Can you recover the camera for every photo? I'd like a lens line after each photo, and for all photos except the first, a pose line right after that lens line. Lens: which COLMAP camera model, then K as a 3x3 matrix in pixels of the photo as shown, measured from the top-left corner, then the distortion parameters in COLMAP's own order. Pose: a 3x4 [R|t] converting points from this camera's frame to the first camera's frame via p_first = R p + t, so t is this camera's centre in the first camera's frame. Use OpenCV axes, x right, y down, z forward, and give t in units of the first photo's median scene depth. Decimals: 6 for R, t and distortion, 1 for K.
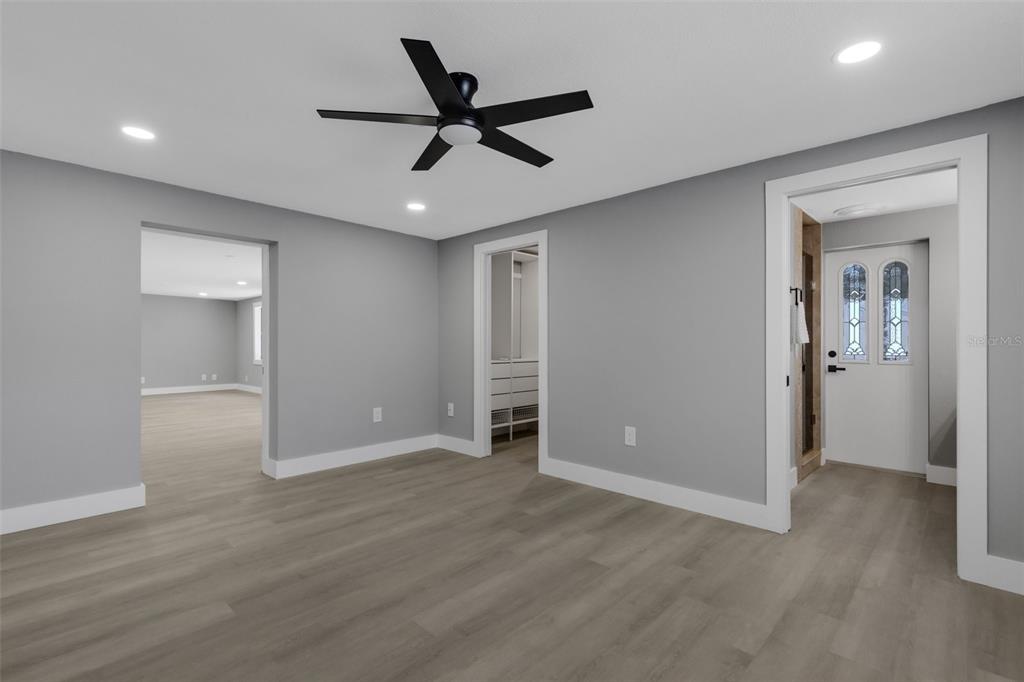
lens RADIAL K [[479.3, 0, 512.2], [0, 479.3, 337.6], [0, 0, 1]] dist [0.004426, 0.000327]
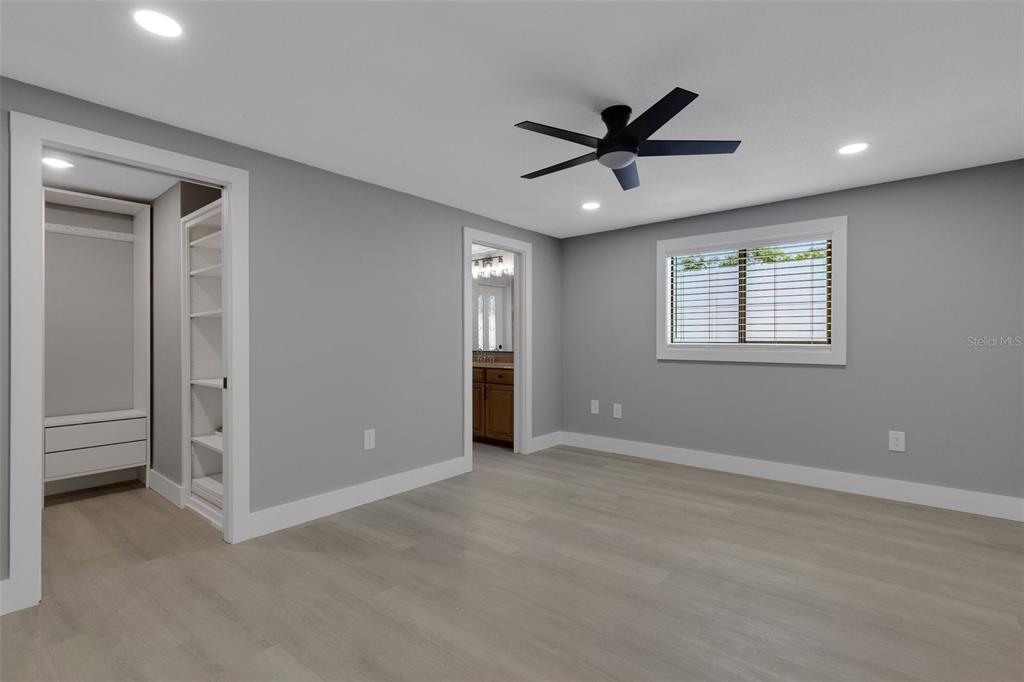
lens RADIAL K [[479.3, 0, 512.5], [0, 479.3, 343.7], [0, 0, 1]] dist [0.004426, 0.000327]
pose [[-0.079519, -0.010312, 0.996780, -0.826883], [-0.007414, 0.999925, 0.009753, 0.002574], [-0.996806, -0.006615, -0.079590, 0.906054]]
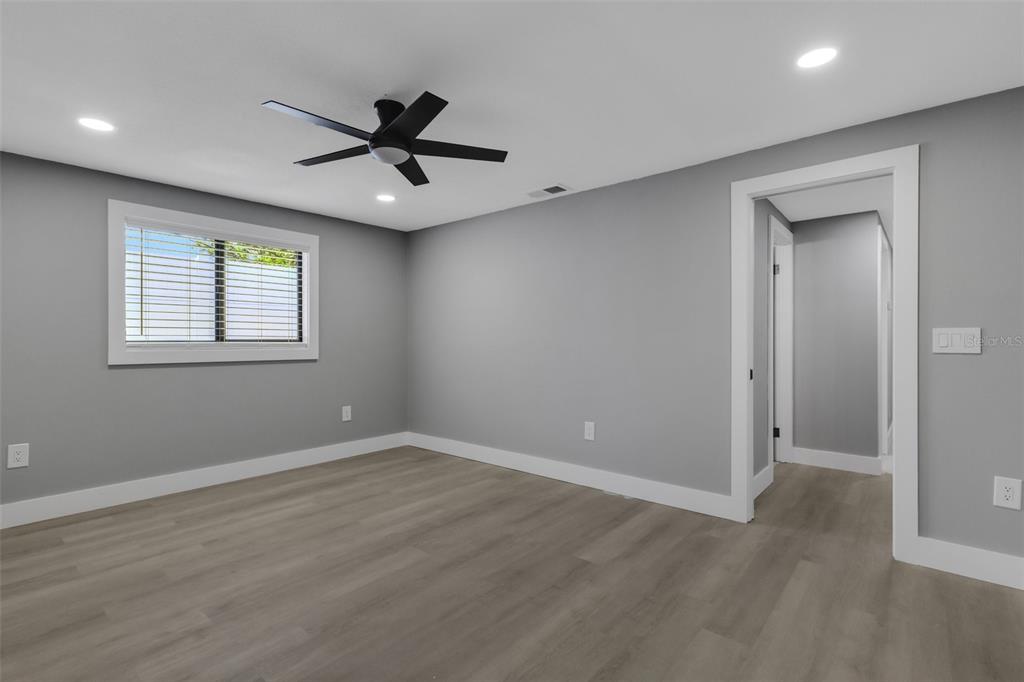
lens RADIAL K [[479.3, 0, 515.0], [0, 479.3, 342.6], [0, 0, 1]] dist [0.004426, 0.000327]
pose [[-0.997546, -0.000167, -0.070018, -0.217690], [-0.000001, 0.999997, -0.002373, 0.014966], [0.070019, -0.002367, -0.997543, 1.446051]]
